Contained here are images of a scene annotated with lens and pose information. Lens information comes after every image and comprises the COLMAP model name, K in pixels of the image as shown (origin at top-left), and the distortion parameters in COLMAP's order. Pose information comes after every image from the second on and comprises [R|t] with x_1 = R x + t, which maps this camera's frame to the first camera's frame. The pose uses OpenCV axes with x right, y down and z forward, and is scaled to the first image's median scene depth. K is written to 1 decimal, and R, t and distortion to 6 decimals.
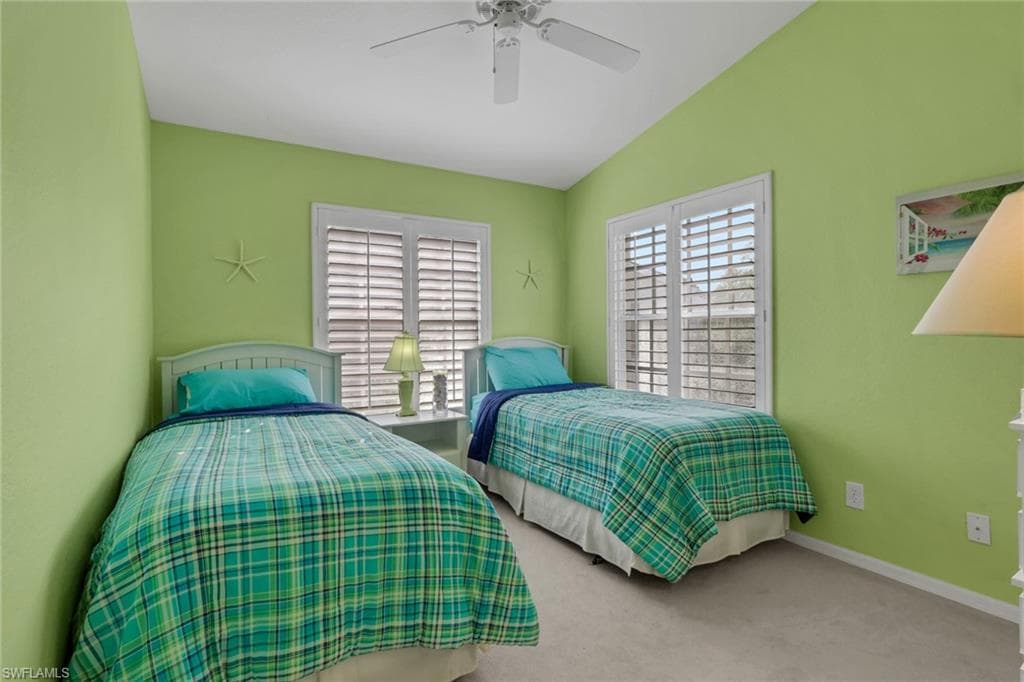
lens RADIAL K [[513.7, 0, 518.7], [0, 513.7, 333.3], [0, 0, 1]] dist [0.000845, -0.000113]
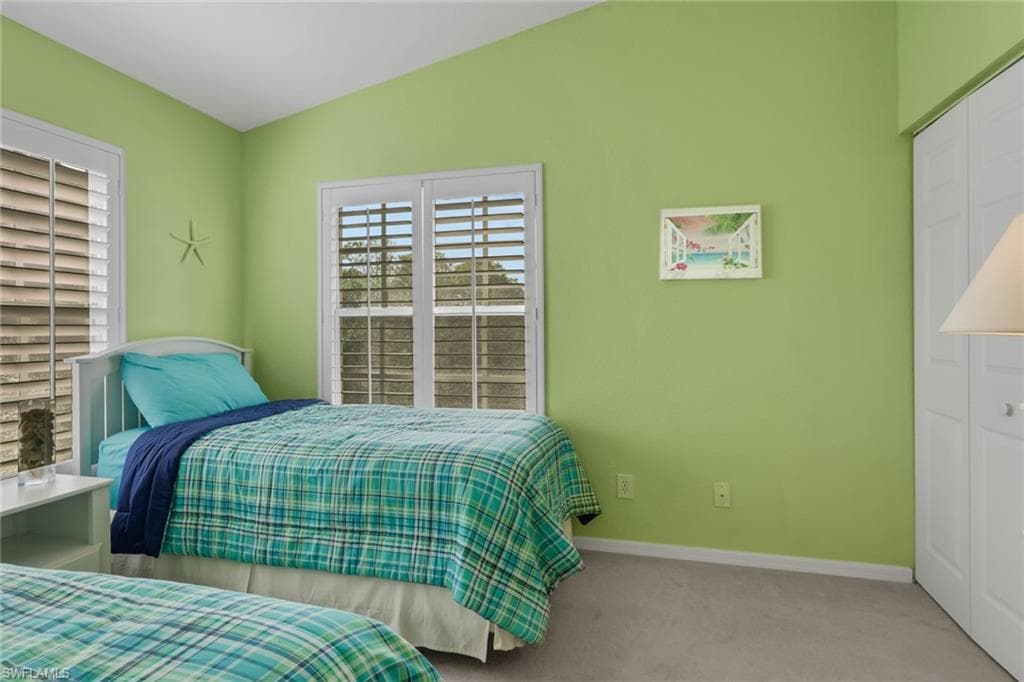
lens RADIAL K [[513.7, 0, 518.7], [0, 513.7, 333.3], [0, 0, 1]] dist [0.000845, -0.000113]
pose [[0.711504, 0.004372, 0.702669, -0.223272], [-0.003016, 0.999990, -0.003168, 0.004684], [-0.702676, 0.000135, 0.711510, 0.370200]]
